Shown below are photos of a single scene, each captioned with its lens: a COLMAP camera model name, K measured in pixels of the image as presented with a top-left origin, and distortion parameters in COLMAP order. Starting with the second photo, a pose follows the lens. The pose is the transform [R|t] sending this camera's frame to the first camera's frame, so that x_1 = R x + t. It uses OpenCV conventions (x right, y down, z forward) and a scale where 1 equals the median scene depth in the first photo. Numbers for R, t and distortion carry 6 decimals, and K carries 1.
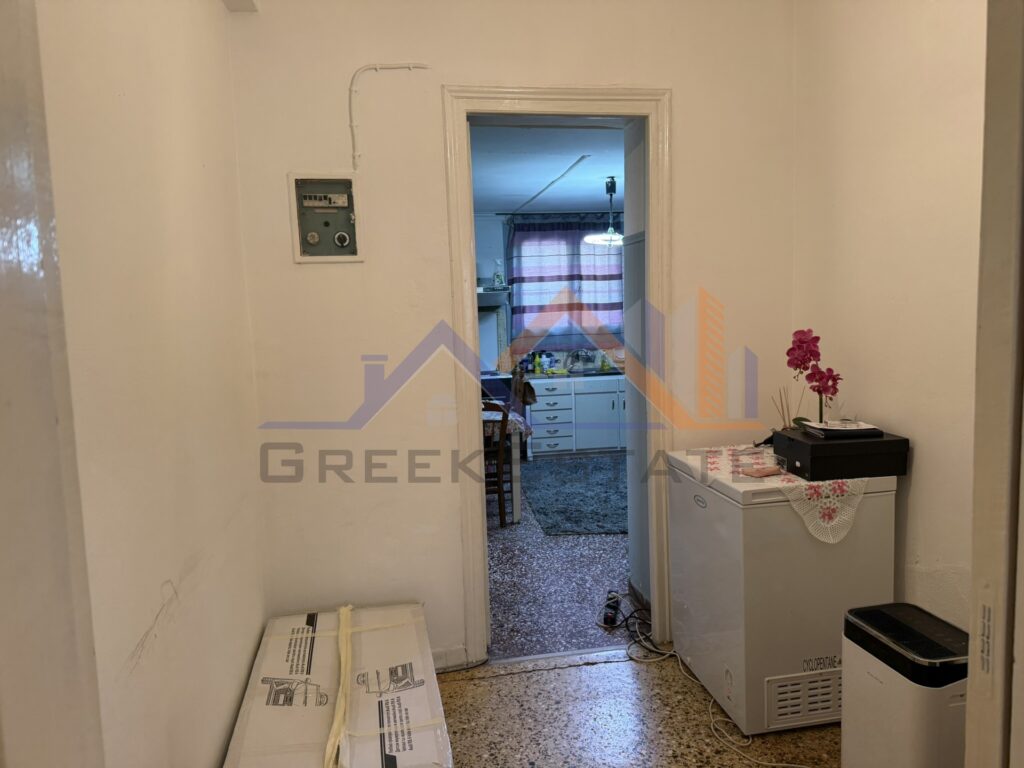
lens RADIAL K [[728.8, 0, 510.5], [0, 728.8, 382.5], [0, 0, 1]] dist [0.046210, -0.065252]
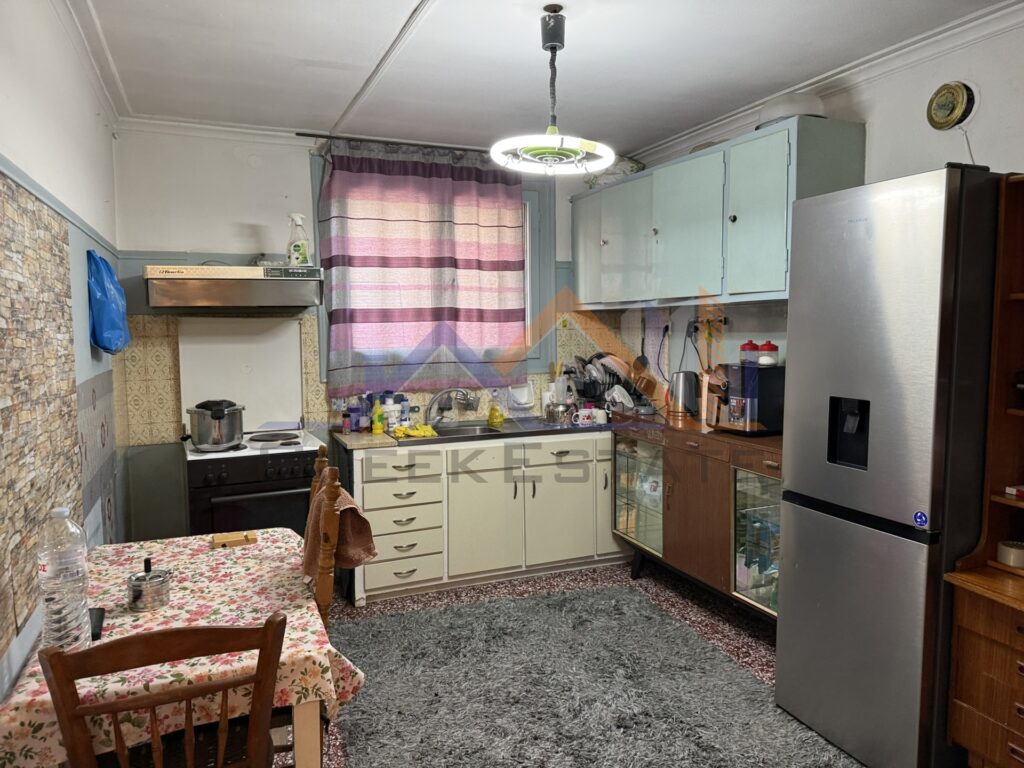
lens RADIAL K [[728.8, 0, 540.6], [0, 728.8, 414.0], [0, 0, 1]] dist [0.046210, -0.065252]
pose [[0.967554, -0.000784, 0.252664, 0.016516], [-0.006779, 0.999555, 0.029062, -0.042983], [-0.252574, -0.029832, 0.967118, 0.428900]]
